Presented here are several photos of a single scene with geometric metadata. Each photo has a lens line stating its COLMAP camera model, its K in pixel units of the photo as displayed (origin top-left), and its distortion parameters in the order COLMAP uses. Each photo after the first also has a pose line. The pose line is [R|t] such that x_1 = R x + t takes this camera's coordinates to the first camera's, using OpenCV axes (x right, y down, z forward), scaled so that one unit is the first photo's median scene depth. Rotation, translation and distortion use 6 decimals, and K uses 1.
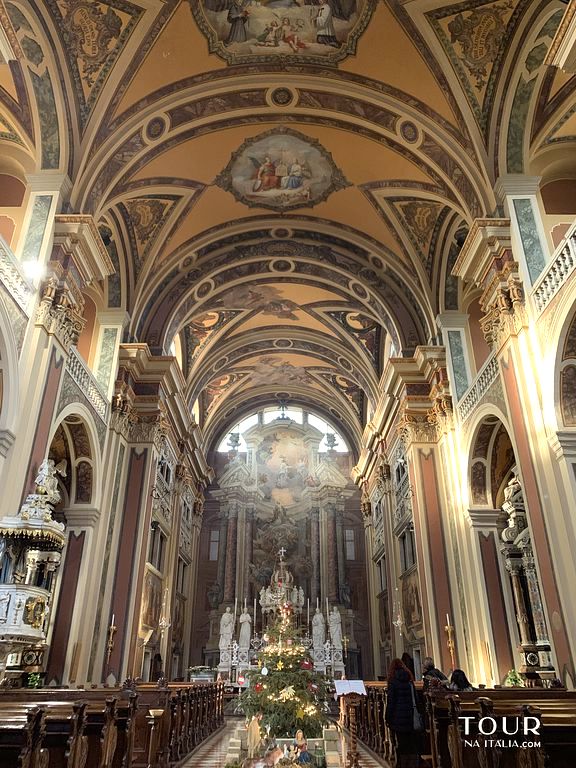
lens RADIAL K [[575.3, 0, 288.0], [0, 575.3, 384.0], [0, 0, 1]] dist [0.056818, -0.113732]
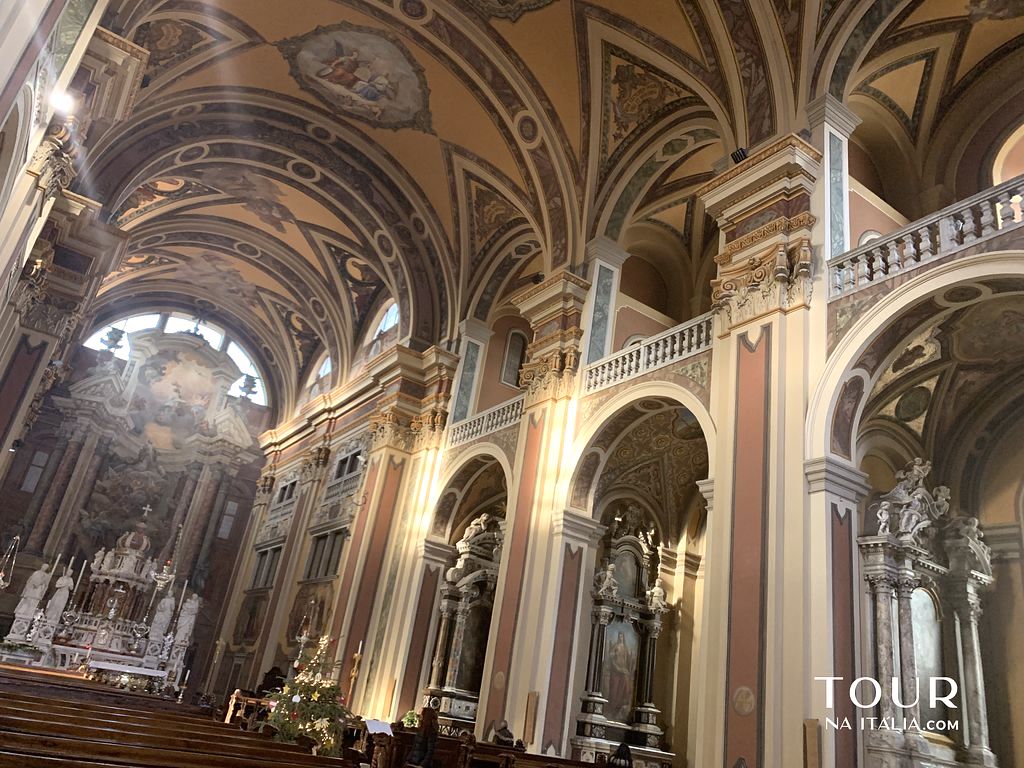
lens RADIAL K [[767.1, 0, 512.0], [0, 767.1, 384.0], [0, 0, 1]] dist [0.056818, -0.113732]
pose [[0.823400, 0.335998, 0.457295, -0.162648], [-0.375461, 0.926825, -0.004936, -0.043035], [-0.425491, -0.167632, 0.889302, -0.079276]]
